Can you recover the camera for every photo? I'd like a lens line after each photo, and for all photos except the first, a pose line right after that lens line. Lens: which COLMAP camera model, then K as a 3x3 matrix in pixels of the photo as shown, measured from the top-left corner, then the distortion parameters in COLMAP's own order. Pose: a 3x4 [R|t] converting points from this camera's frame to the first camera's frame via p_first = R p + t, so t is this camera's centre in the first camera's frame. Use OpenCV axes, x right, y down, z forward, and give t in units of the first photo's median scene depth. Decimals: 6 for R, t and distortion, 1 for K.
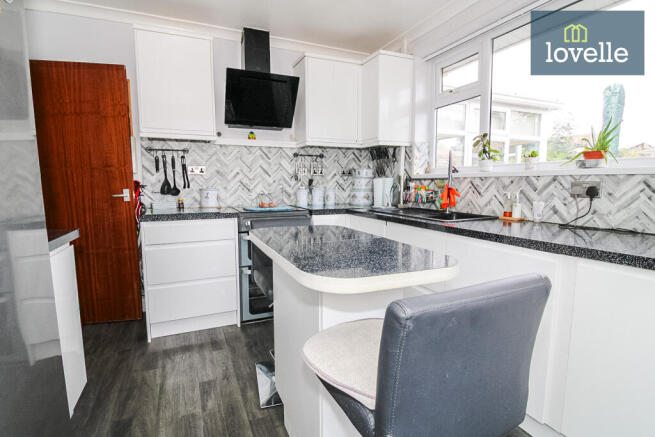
lens RADIAL K [[328.1, 0, 327.6], [0, 328.1, 216.6], [0, 0, 1]] dist [-0.000782, -0.000222]
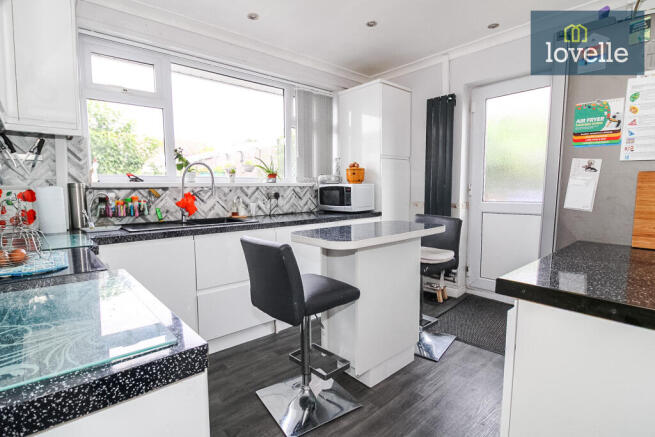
lens RADIAL K [[318.7, 0, 337.9], [0, 318.7, 215.6], [0, 0, 1]] dist [-0.000061, -0.000595]
pose [[-0.320126, -0.078218, 0.944141, -0.939509], [0.105786, 0.987402, 0.117670, -0.125092], [-0.941450, 0.137546, -0.307819, 1.121267]]
